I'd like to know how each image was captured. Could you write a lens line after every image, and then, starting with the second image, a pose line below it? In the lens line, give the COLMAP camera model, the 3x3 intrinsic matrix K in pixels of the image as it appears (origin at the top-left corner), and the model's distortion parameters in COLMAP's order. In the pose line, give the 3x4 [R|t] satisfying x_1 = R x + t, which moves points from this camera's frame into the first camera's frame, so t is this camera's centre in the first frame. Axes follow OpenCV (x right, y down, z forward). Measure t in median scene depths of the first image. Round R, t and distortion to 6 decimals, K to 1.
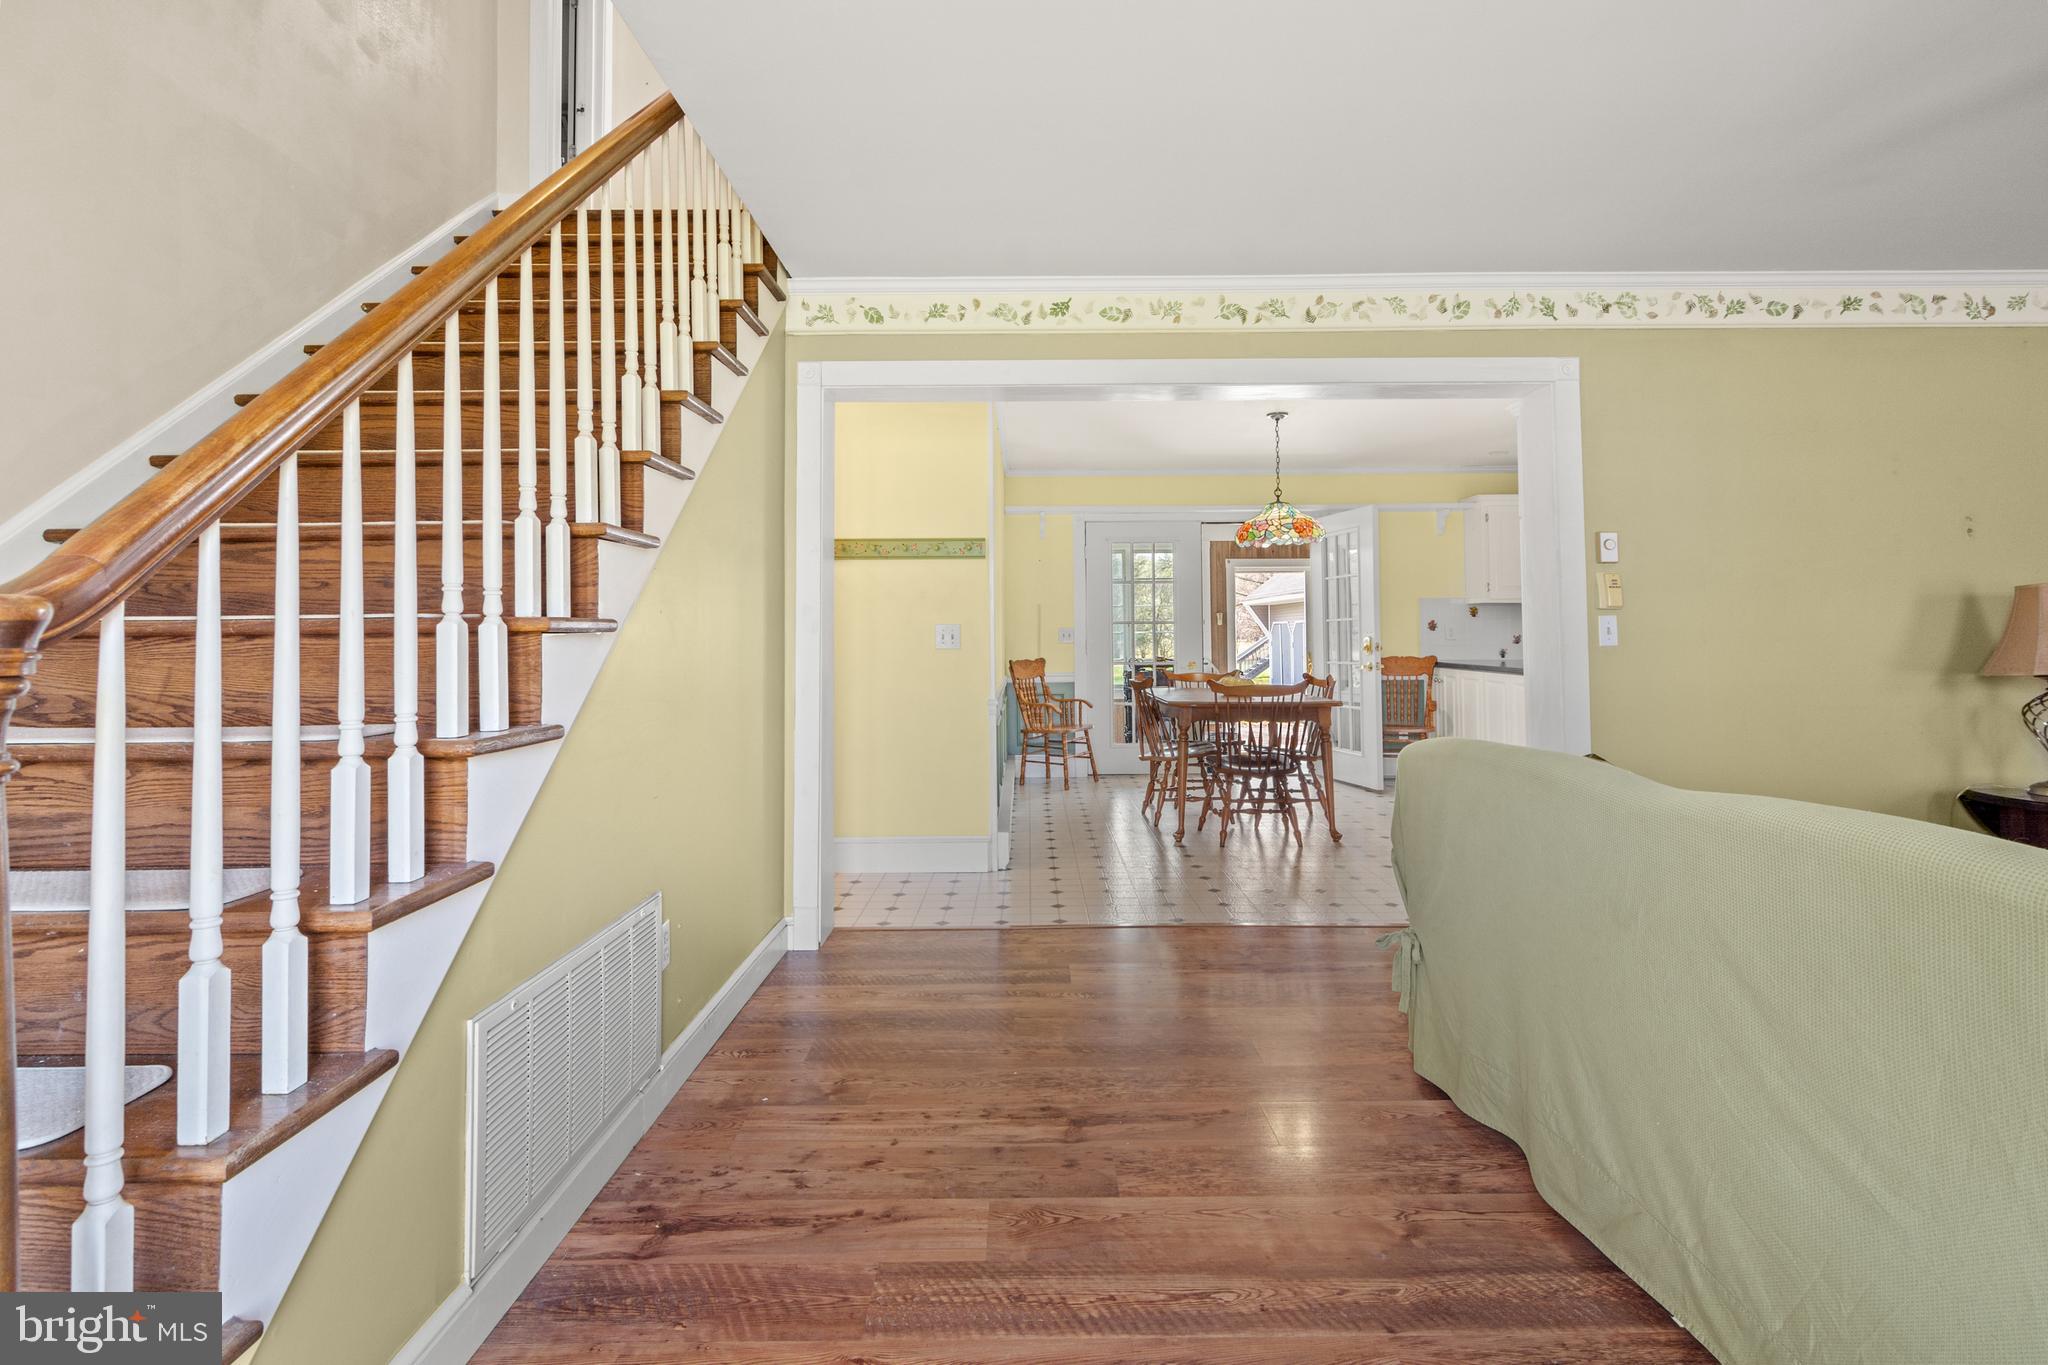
lens RADIAL K [[1009.5, 0, 1015.1], [0, 1009.5, 629.8], [0, 0, 1]] dist [-0.002311, -0.002818]
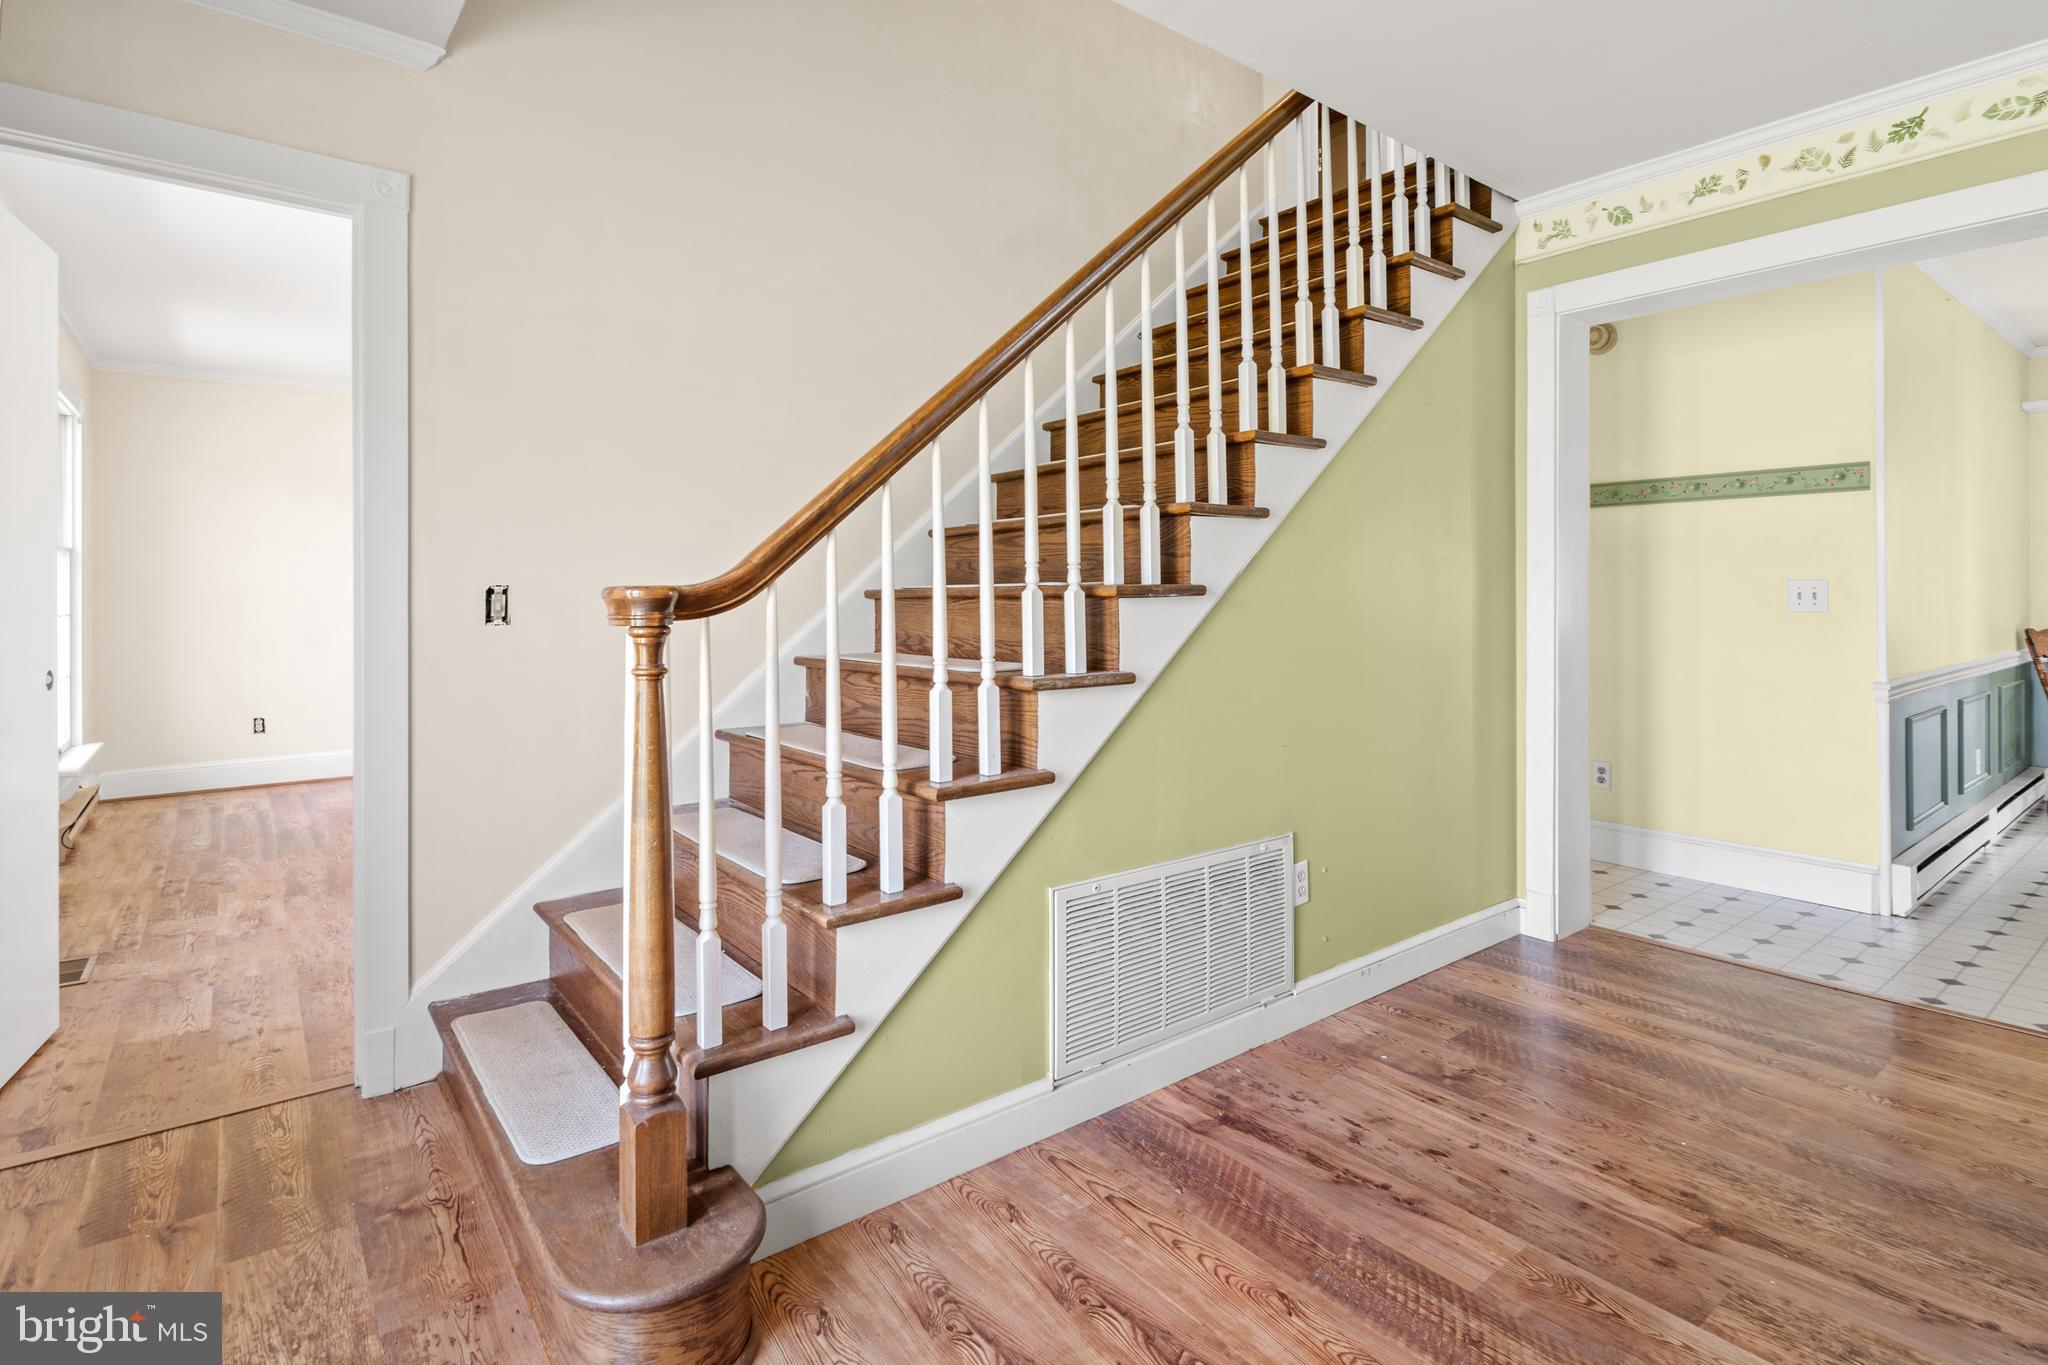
lens RADIAL K [[1009.5, 0, 1015.1], [0, 1009.5, 629.8], [0, 0, 1]] dist [-0.002311, -0.002818]
pose [[0.606337, 0.032261, -0.794553, 0.354262], [0.005862, 0.998968, 0.045034, -0.010983], [0.795186, -0.031963, 0.605523, 0.120336]]
